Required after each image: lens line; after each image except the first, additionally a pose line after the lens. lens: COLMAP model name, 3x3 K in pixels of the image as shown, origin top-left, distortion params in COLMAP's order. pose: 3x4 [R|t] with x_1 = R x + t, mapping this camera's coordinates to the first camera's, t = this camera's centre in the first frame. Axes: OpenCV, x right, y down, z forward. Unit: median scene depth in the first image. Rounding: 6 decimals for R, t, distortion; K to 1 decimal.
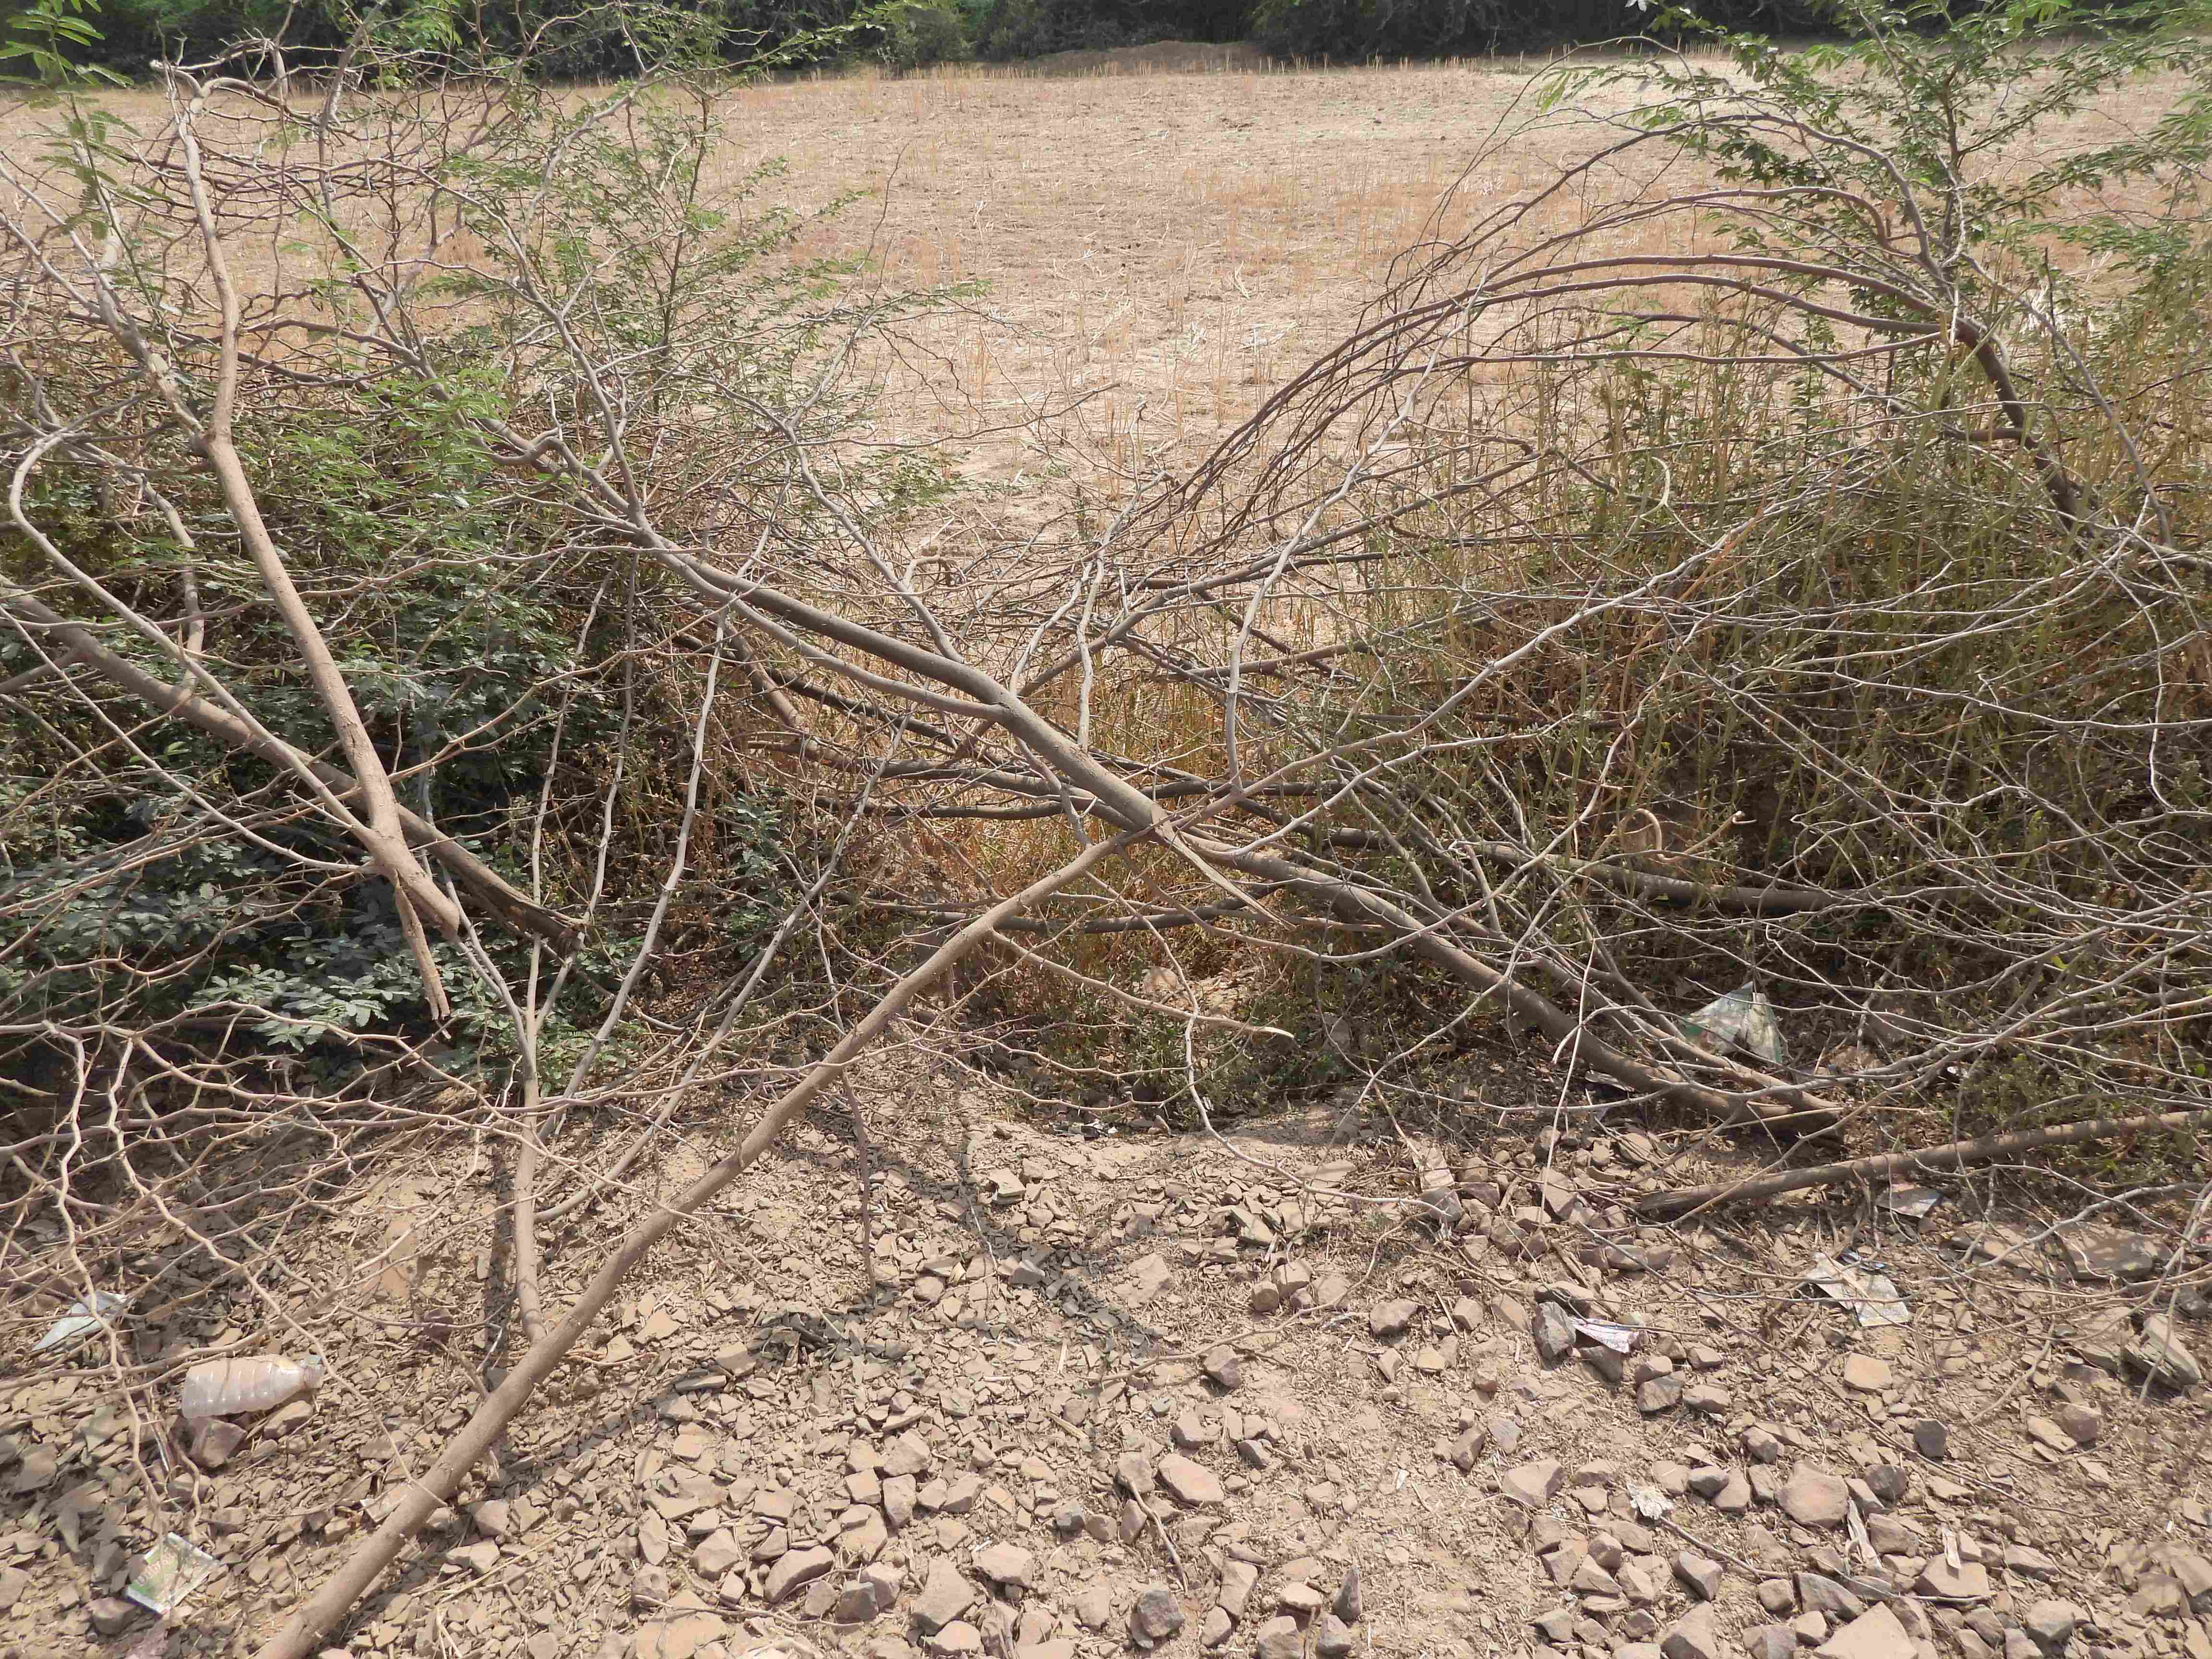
lens RADIAL K [[1587.7, 0, 1104.7], [0, 1587.7, 819.9], [0, 0, 1]] dist [-0.016253, 0.005830]
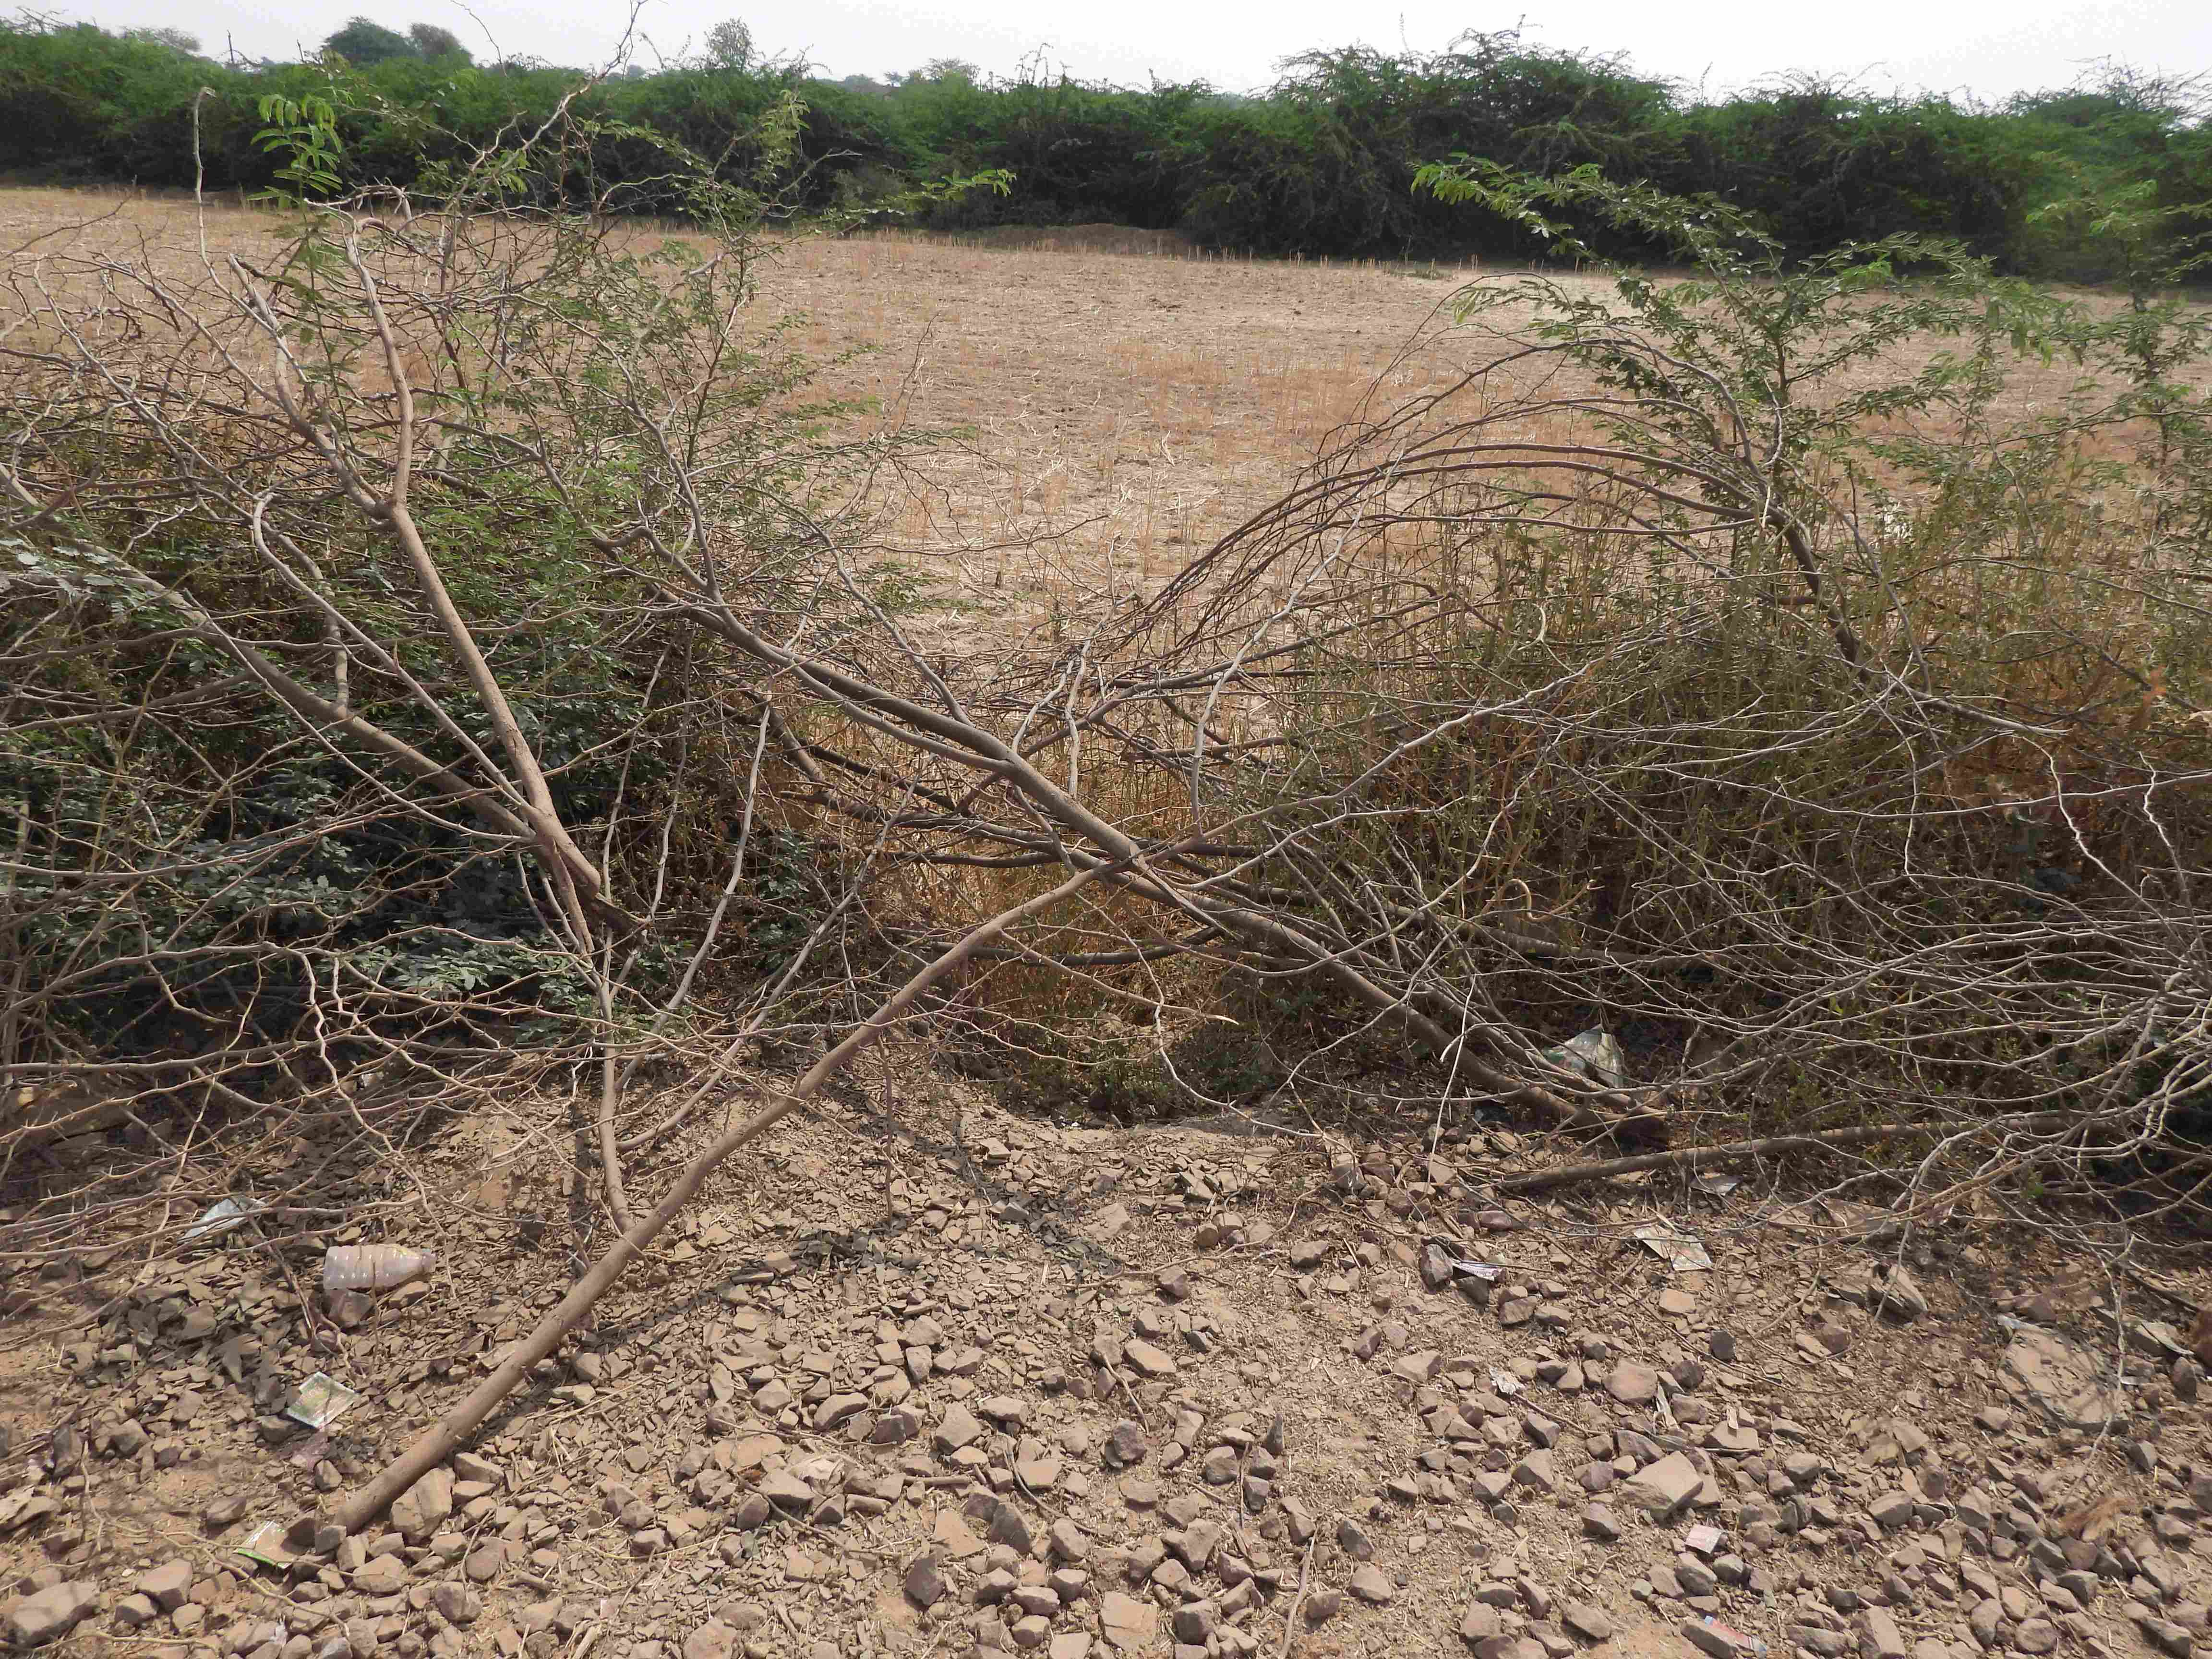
lens RADIAL K [[1587.7, 0, 1104.7], [0, 1587.7, 819.9], [0, 0, 1]] dist [-0.016253, 0.005830]
pose [[0.996596, 0.053662, 0.062589, -0.077769], [-0.047472, 0.994200, -0.096507, 0.106360], [-0.067405, 0.093208, 0.993362, -0.271077]]
